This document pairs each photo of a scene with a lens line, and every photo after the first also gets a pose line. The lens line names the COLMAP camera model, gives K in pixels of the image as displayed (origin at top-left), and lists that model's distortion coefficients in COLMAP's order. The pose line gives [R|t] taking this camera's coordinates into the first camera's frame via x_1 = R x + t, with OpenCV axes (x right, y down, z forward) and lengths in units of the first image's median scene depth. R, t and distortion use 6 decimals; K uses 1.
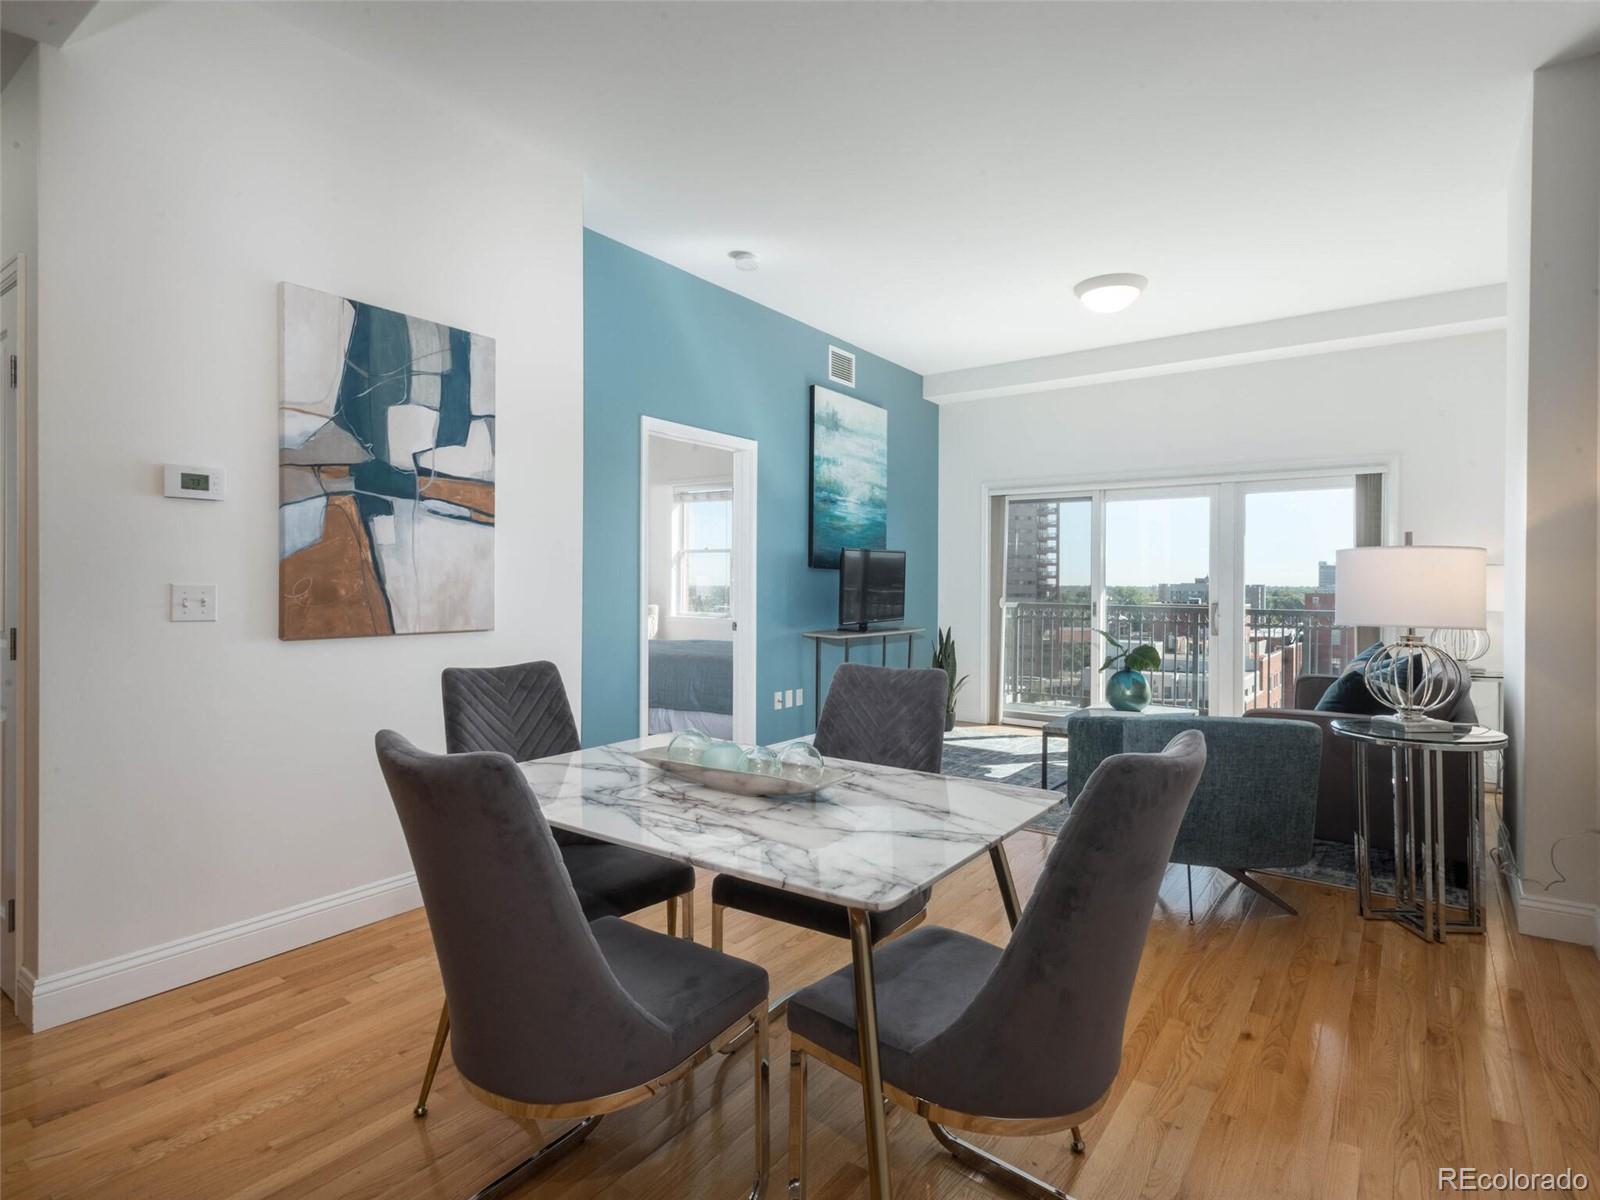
lens RADIAL K [[829.5, 0, 796.5], [0, 829.5, 578.9], [0, 0, 1]] dist [0.014853, -0.005483]
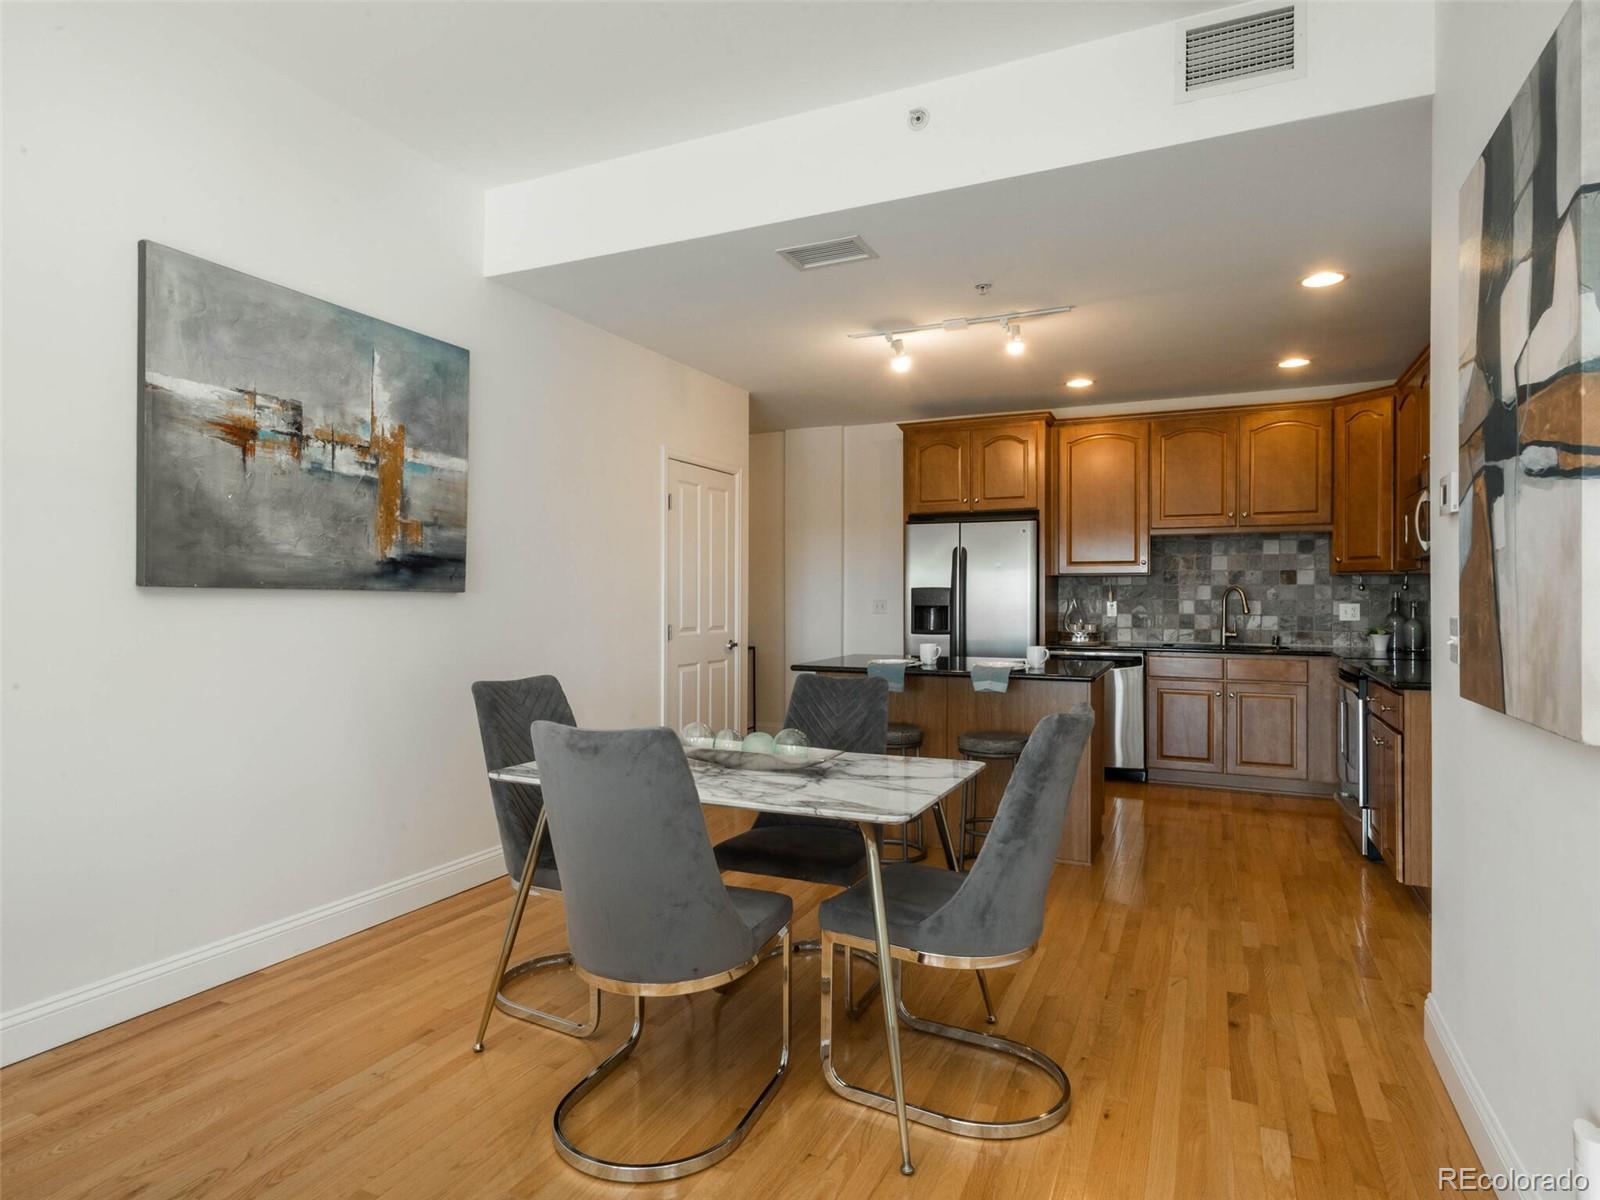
lens RADIAL K [[903.2, 0, 809.6], [0, 903.2, 608.7], [0, 0, 1]] dist [0.012821, -0.003517]
pose [[-0.975236, -0.007318, -0.221048, 0.046970], [-0.008616, 0.999951, 0.004909, -0.000478], [0.221001, 0.006692, -0.975251, 0.814117]]
